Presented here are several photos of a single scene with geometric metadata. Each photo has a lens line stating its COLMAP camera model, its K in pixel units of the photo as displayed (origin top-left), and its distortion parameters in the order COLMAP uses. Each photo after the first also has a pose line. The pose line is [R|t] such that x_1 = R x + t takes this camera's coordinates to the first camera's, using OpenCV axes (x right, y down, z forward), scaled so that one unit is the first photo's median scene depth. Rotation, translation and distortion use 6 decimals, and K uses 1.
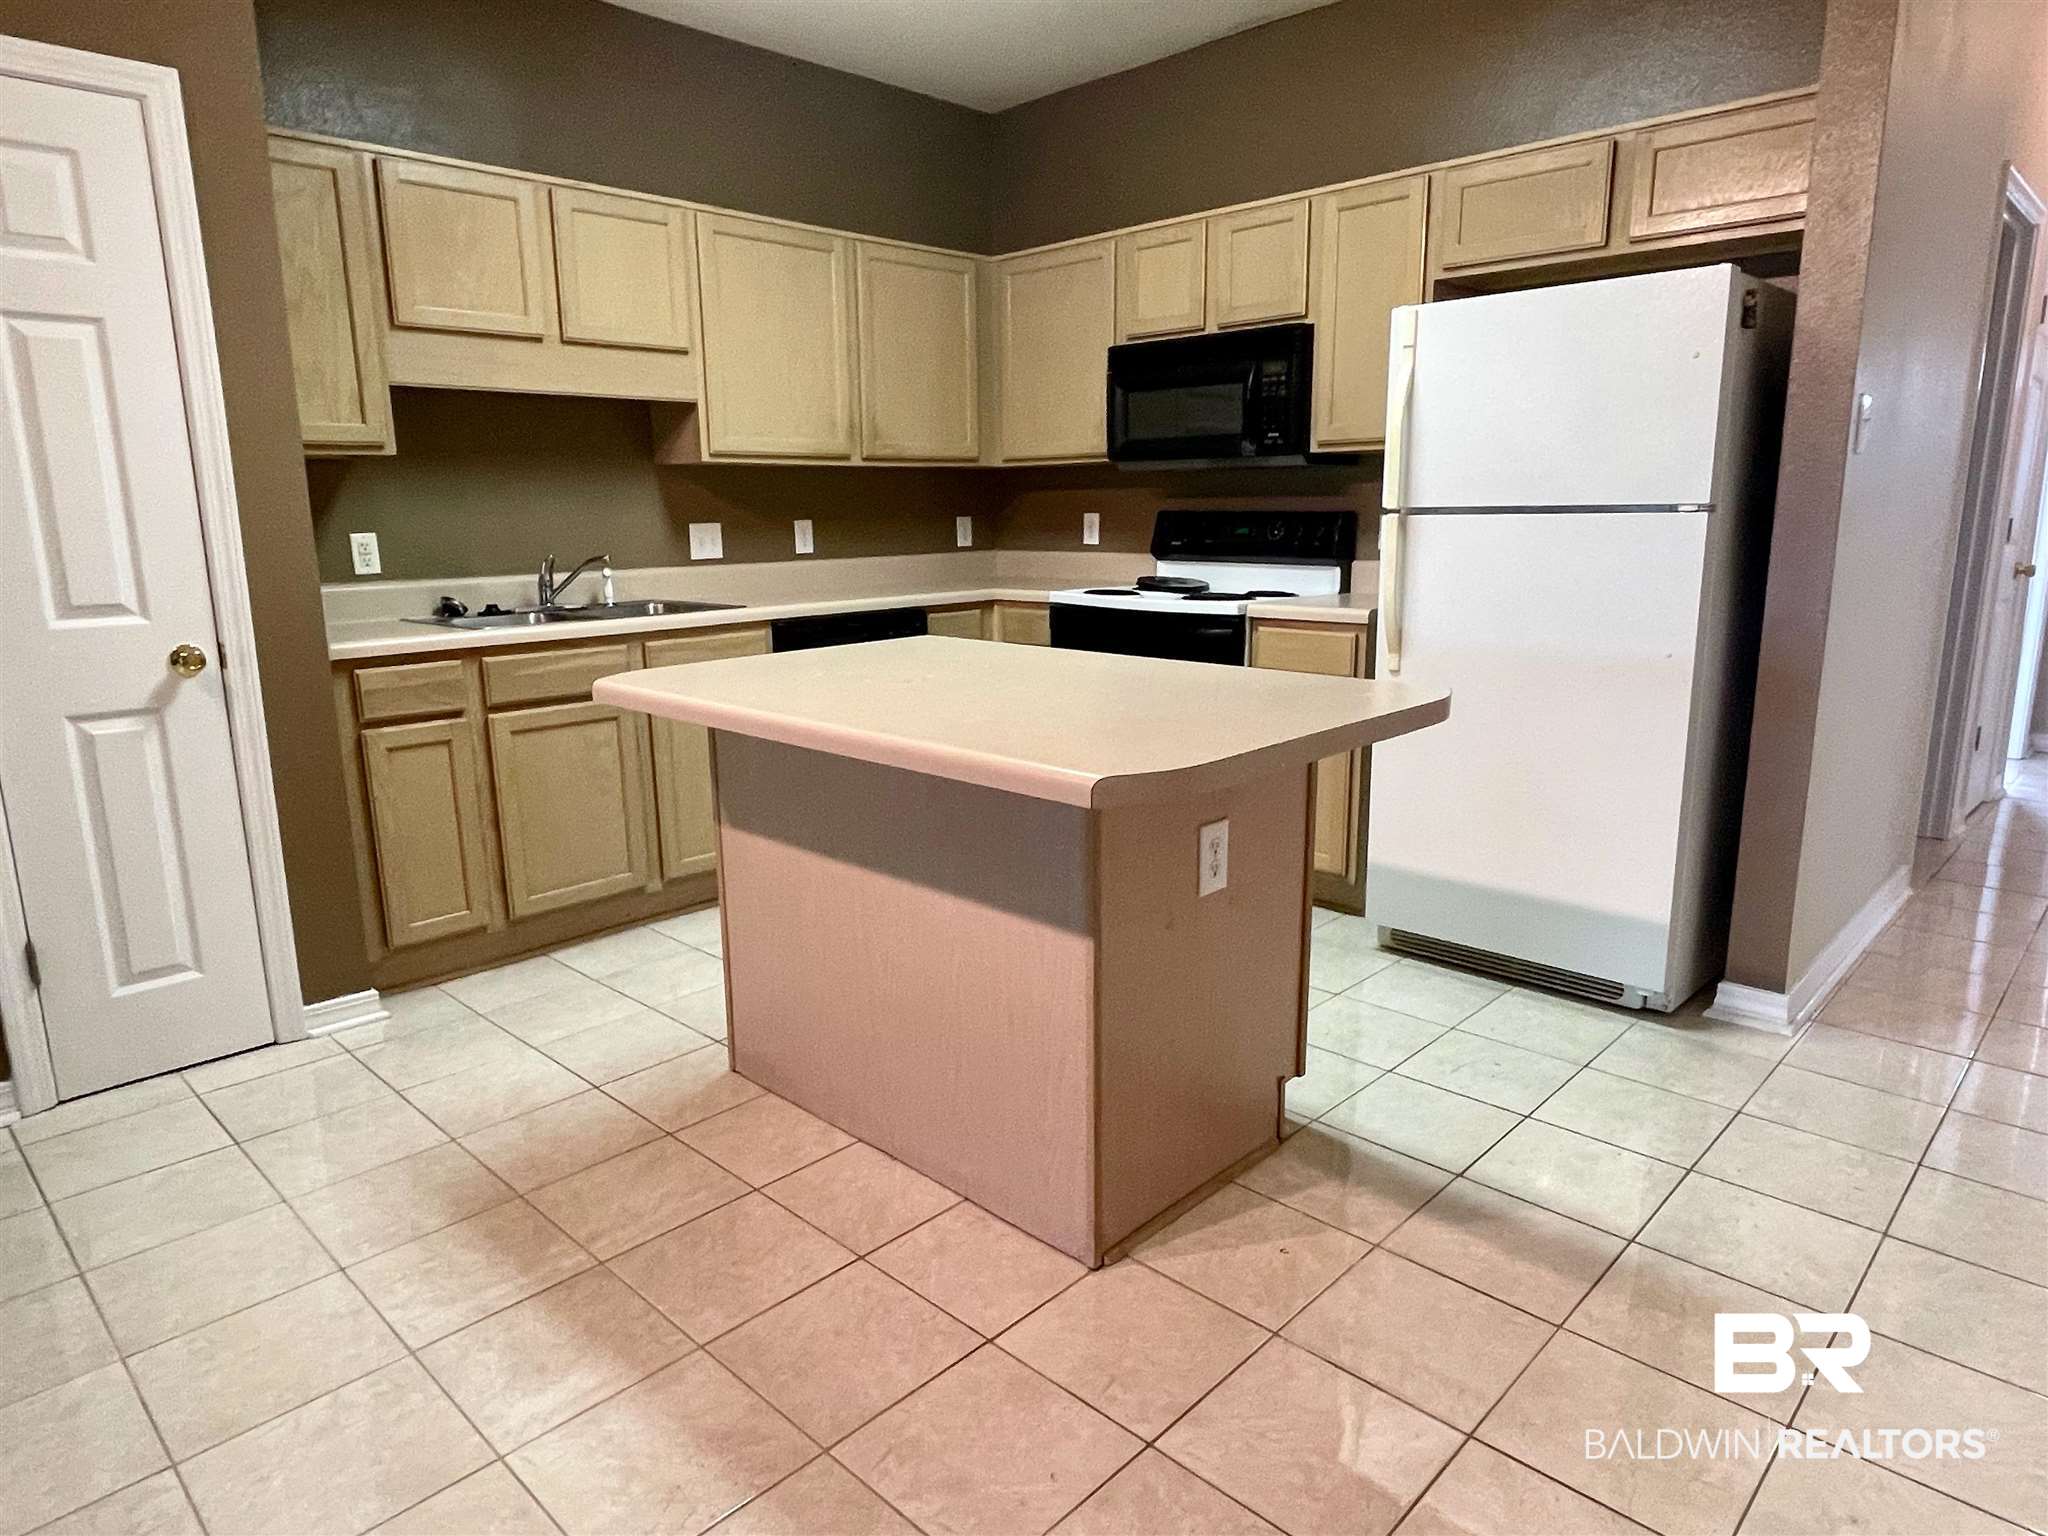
lens RADIAL K [[1254.7, 0, 1025.0], [0, 1254.7, 764.3], [0, 0, 1]] dist [-0.003151, -0.000007]
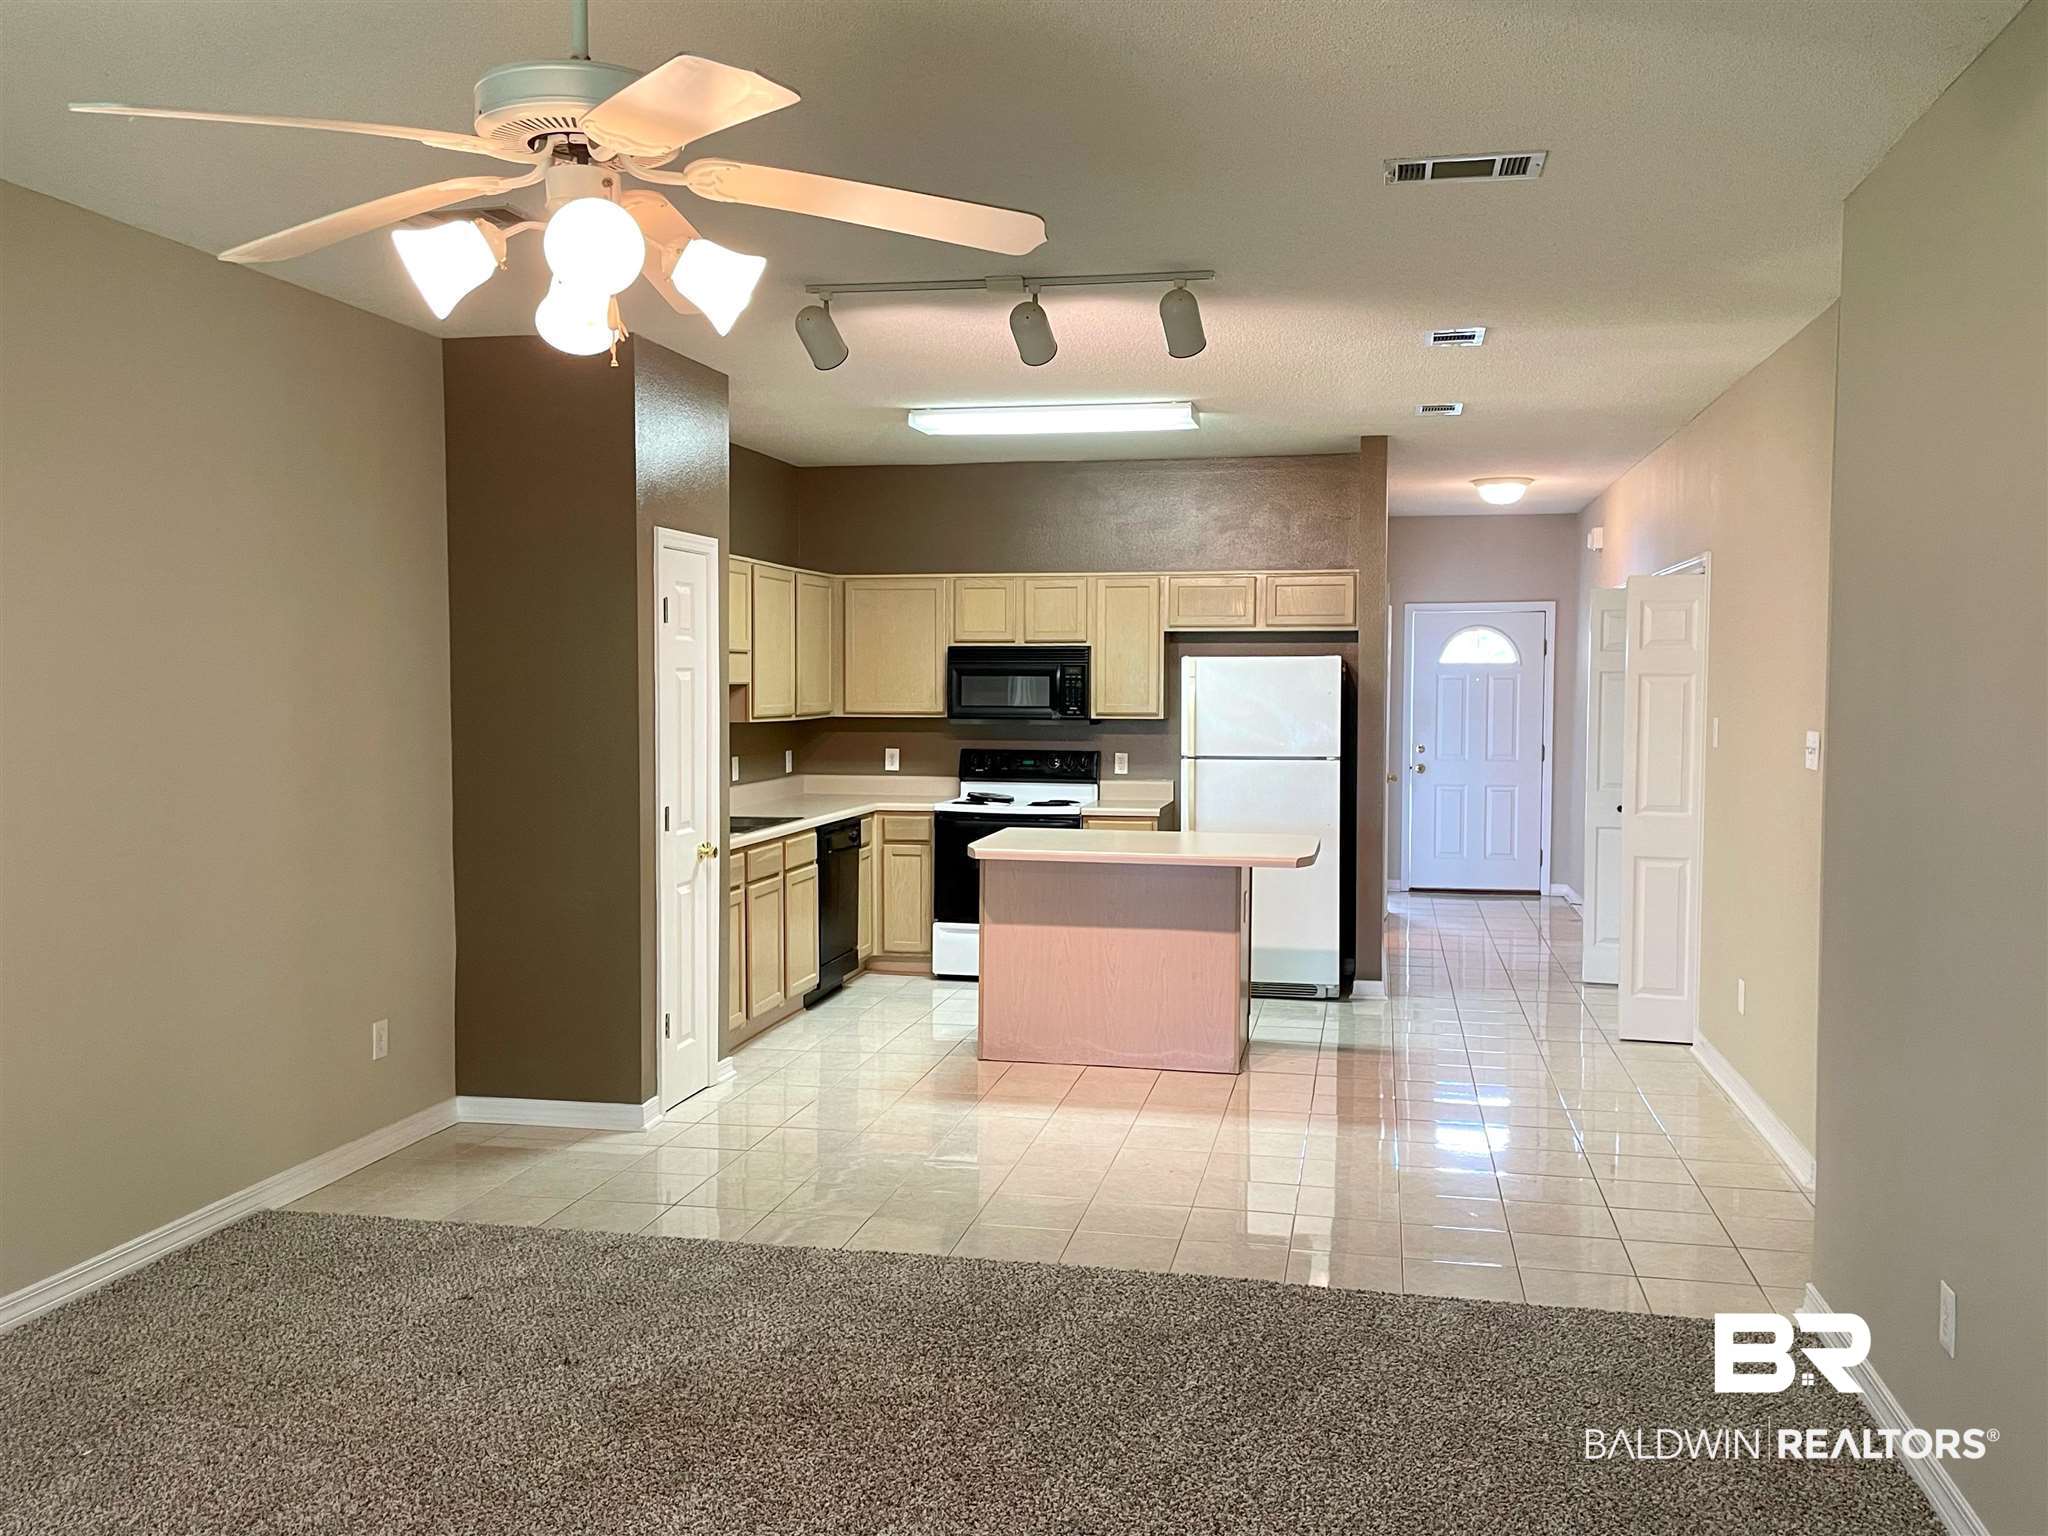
lens RADIAL K [[1721.1, 0, 1022.8], [0, 1721.1, 768.6], [0, 0, 1]] dist [0.003411, -0.000088]
pose [[0.840859, -0.008752, 0.541184, -1.020941], [0.093627, 0.987148, -0.129507, 0.101663], [-0.533095, 0.159566, 0.830872, -0.802802]]
